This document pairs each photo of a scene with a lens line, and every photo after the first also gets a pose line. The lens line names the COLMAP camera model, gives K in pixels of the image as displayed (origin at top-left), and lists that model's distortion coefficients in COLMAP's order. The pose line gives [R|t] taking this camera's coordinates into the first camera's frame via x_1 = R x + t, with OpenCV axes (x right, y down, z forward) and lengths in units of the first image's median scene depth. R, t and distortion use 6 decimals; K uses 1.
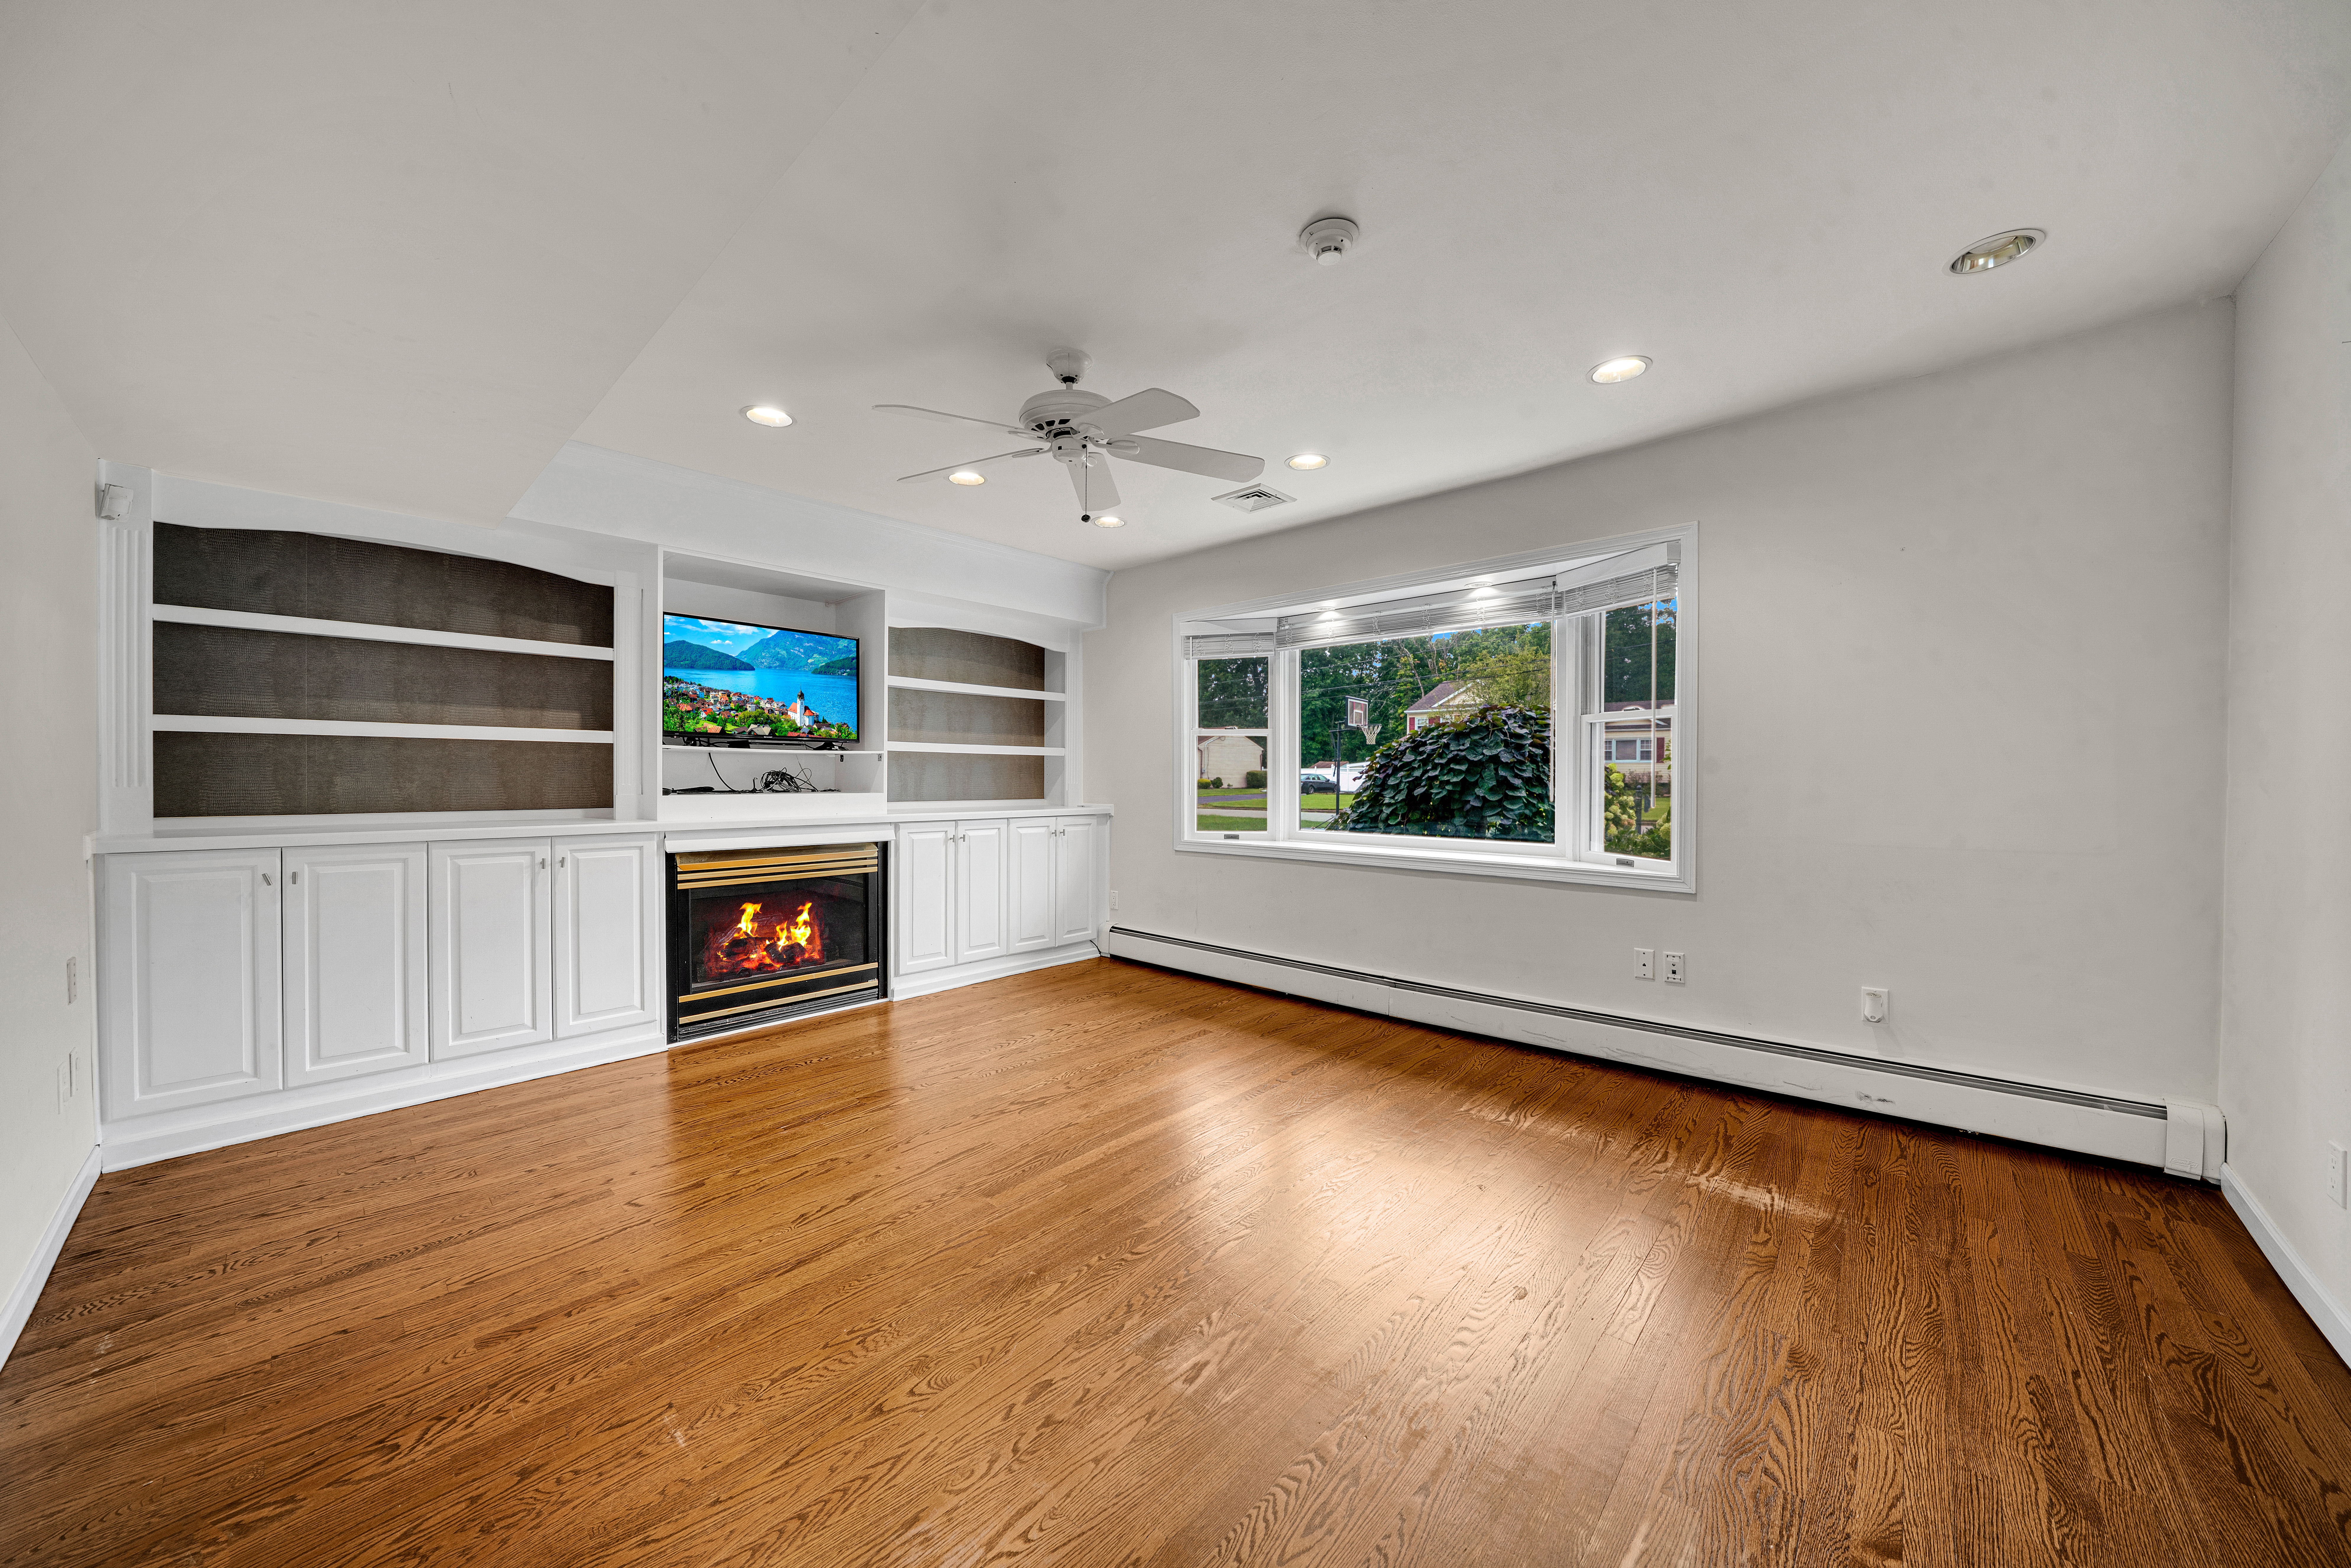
lens RADIAL K [[813.3, 0, 1176.2], [0, 813.3, 785.6], [0, 0, 1]] dist [-0.012080, 0.000182]
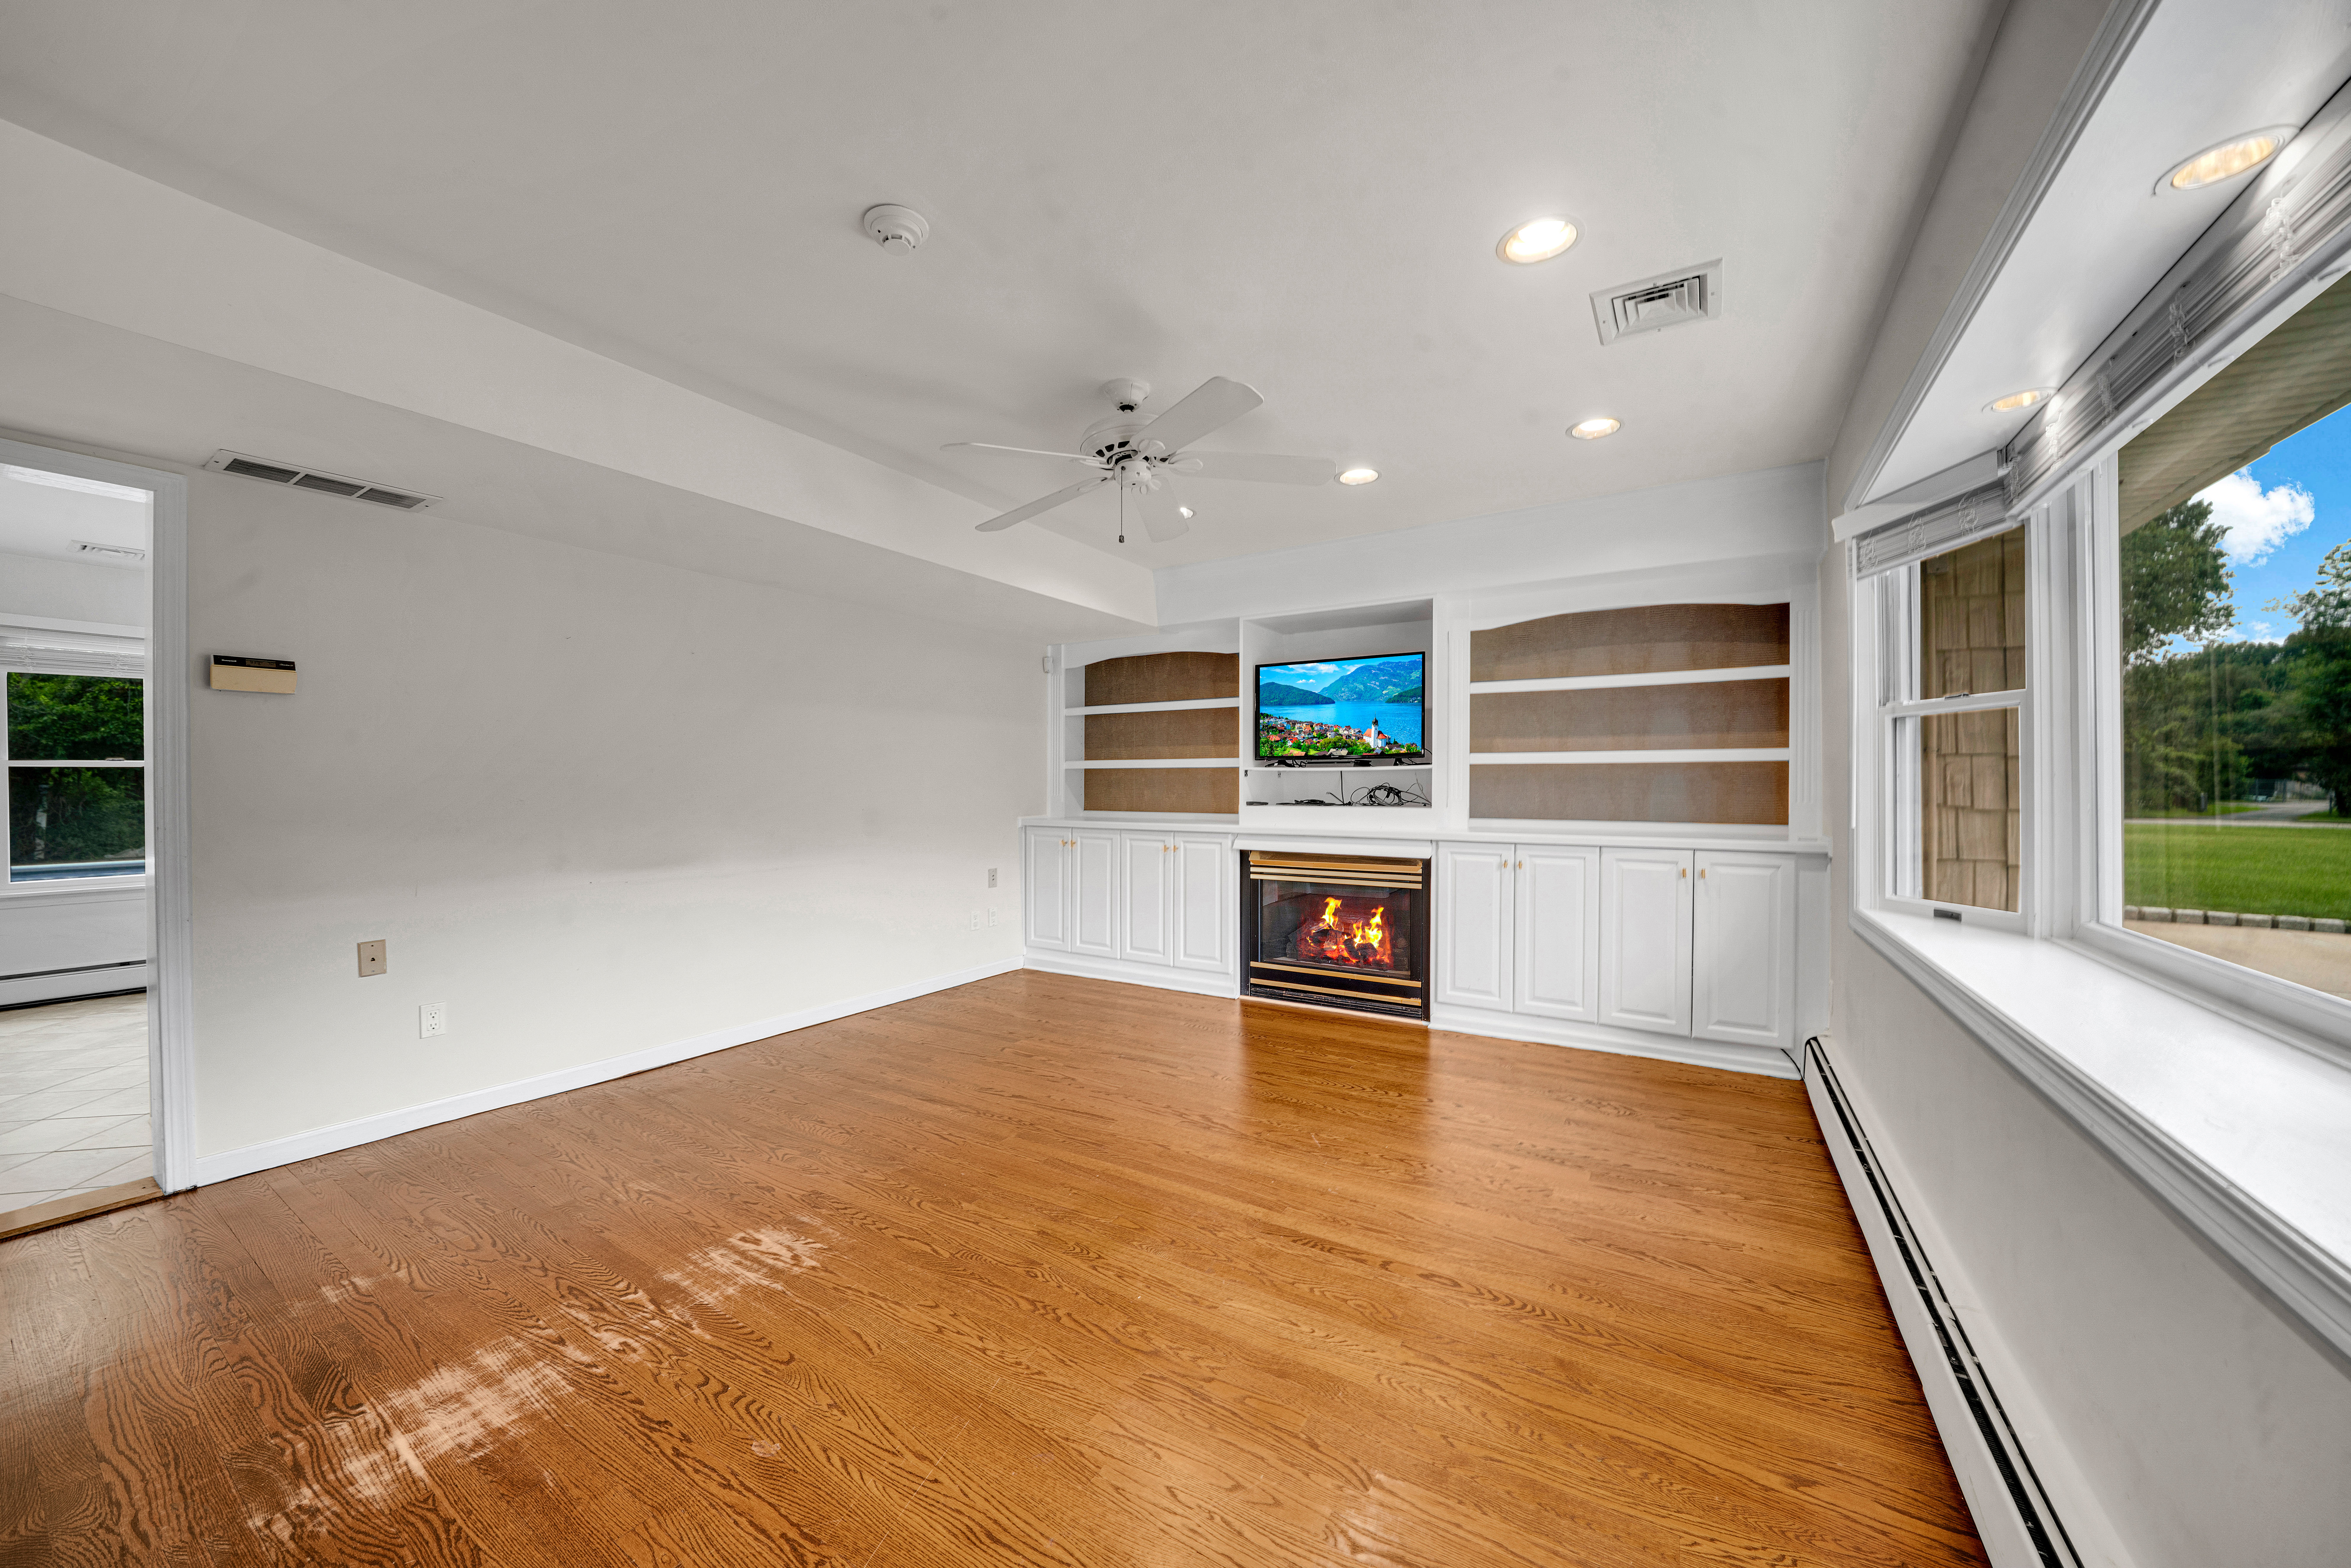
lens RADIAL K [[813.3, 0, 1181.3], [0, 813.3, 739.4], [0, 0, 1]] dist [-0.012080, 0.000182]
pose [[0.193080, -0.056305, -0.979566, 0.595036], [-0.008767, 0.998213, -0.059104, -0.015164], [0.981144, 0.019999, 0.192241, 0.555553]]
